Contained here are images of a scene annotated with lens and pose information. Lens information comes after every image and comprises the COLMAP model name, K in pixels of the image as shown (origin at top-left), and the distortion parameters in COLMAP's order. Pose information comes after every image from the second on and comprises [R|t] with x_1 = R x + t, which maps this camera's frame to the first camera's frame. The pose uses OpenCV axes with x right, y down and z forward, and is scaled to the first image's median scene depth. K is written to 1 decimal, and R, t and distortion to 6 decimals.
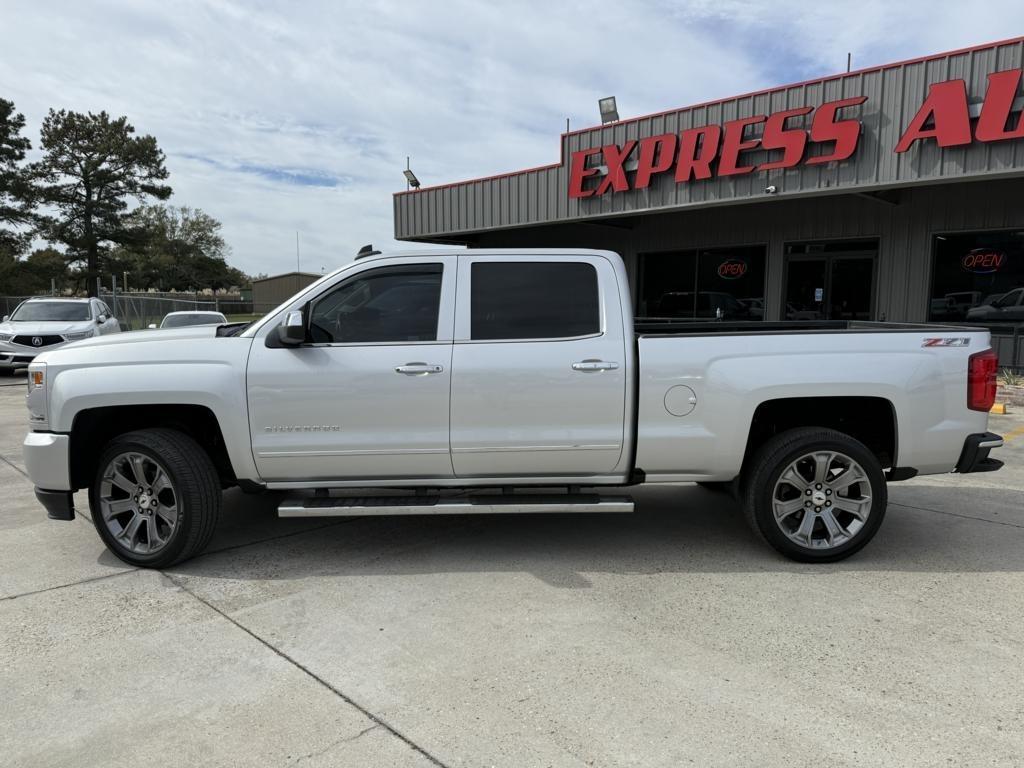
lens RADIAL K [[742.2, 0, 509.0], [0, 742.2, 386.9], [0, 0, 1]] dist [-0.007985, -0.000643]
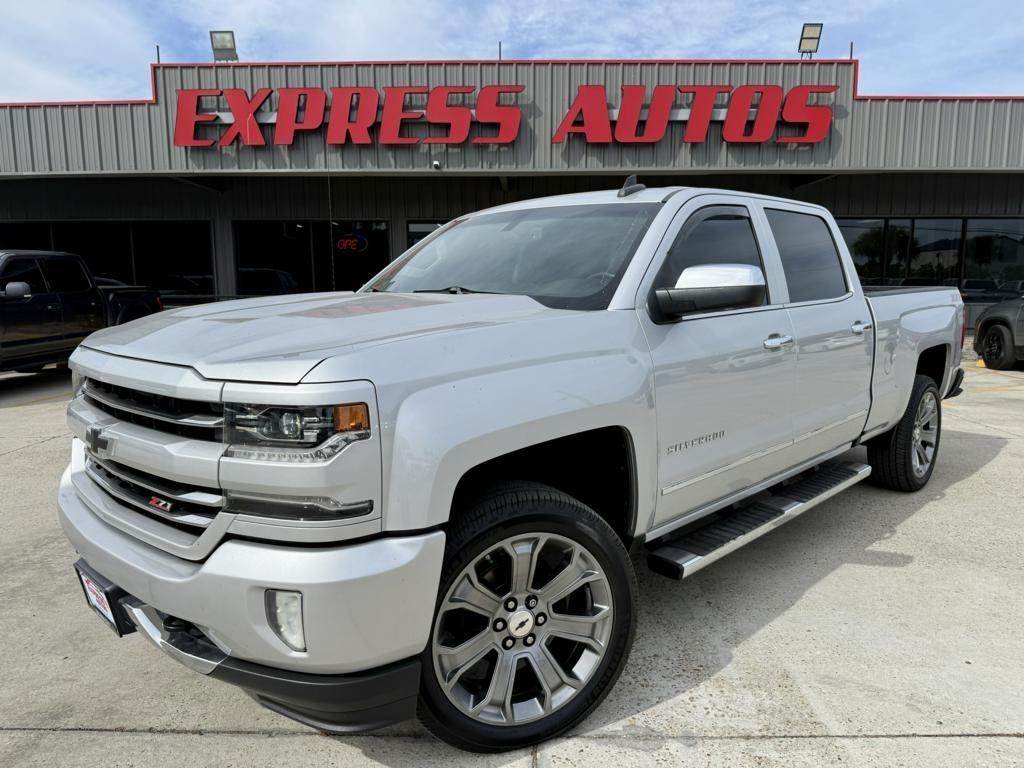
lens RADIAL K [[716.5, 0, 512.0], [0, 716.5, 384.0], [0, 0, 1]] dist [0.187768, -0.341863]
pose [[0.719655, -0.097646, 0.687432, -0.280158], [0.079818, 0.995133, 0.057794, -0.015908], [-0.689729, 0.013278, 0.723946, 0.205814]]
